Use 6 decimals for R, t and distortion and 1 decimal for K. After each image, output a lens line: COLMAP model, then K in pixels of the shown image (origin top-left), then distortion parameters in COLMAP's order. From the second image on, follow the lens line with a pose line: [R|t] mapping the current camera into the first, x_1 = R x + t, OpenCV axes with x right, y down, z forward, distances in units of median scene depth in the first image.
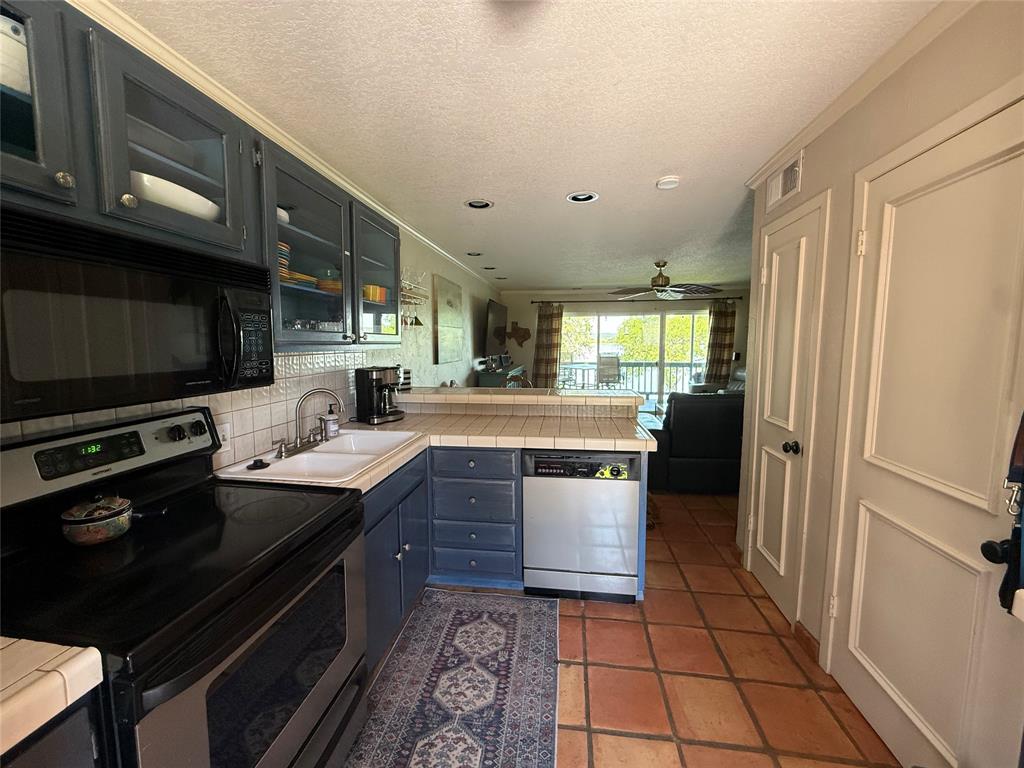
lens RADIAL K [[407.9, 0, 506.4], [0, 407.9, 379.9], [0, 0, 1]] dist [-0.001838, -0.000204]
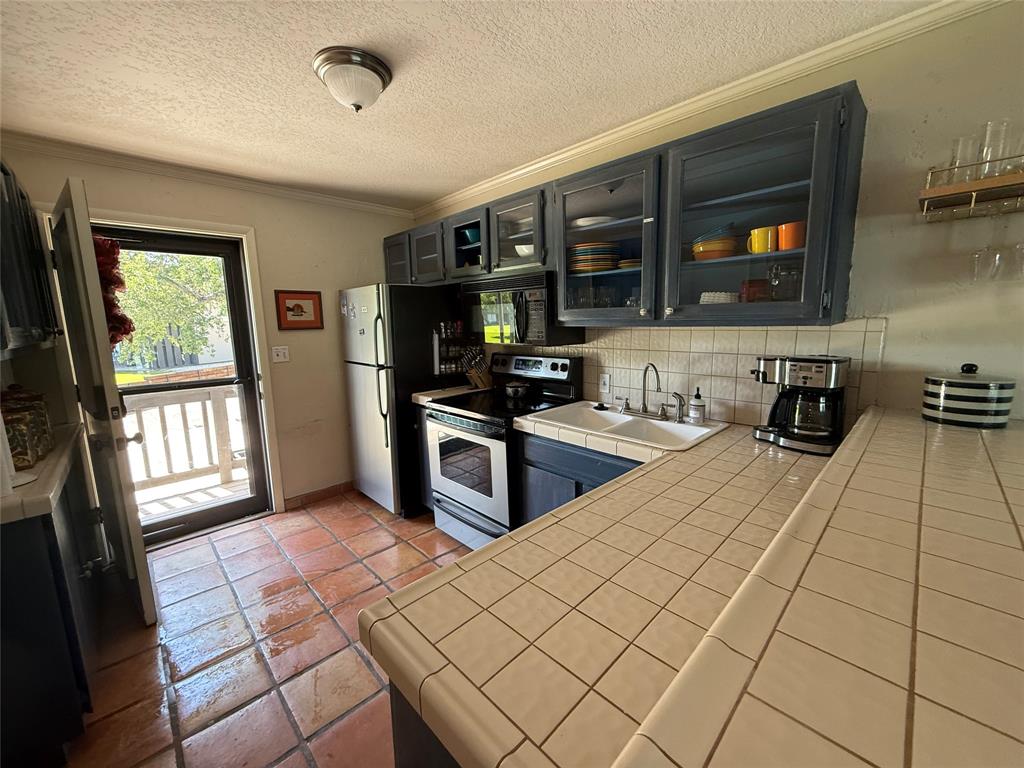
lens RADIAL K [[407.9, 0, 503.9], [0, 407.9, 383.0], [0, 0, 1]] dist [-0.001838, -0.000204]
pose [[-0.621705, 0.133952, -0.771713, 0.542562], [-0.052837, 0.975851, 0.211951, -0.123659], [0.781468, 0.172546, -0.599613, 1.294932]]
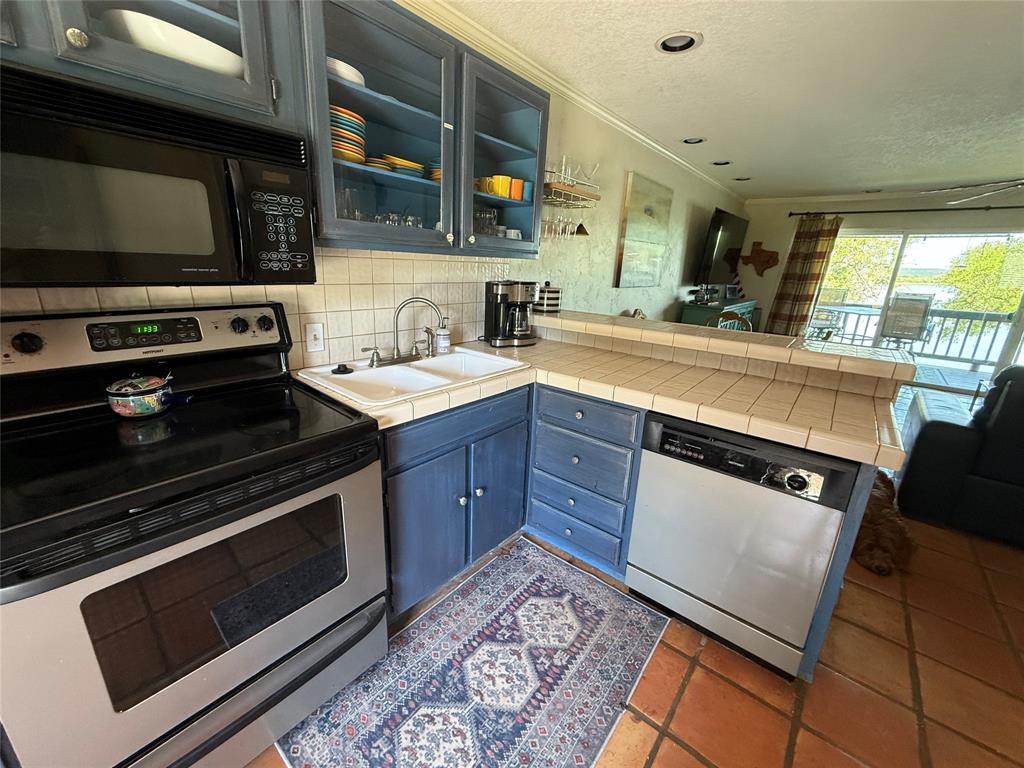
lens RADIAL K [[407.9, 0, 506.4], [0, 407.9, 381.4], [0, 0, 1]] dist [-0.001838, -0.000204]
pose [[0.850170, 0.180857, -0.494470, 0.177095], [-0.090440, 0.975356, 0.201248, 0.002734], [0.518682, -0.126375, 0.845576, 0.310353]]
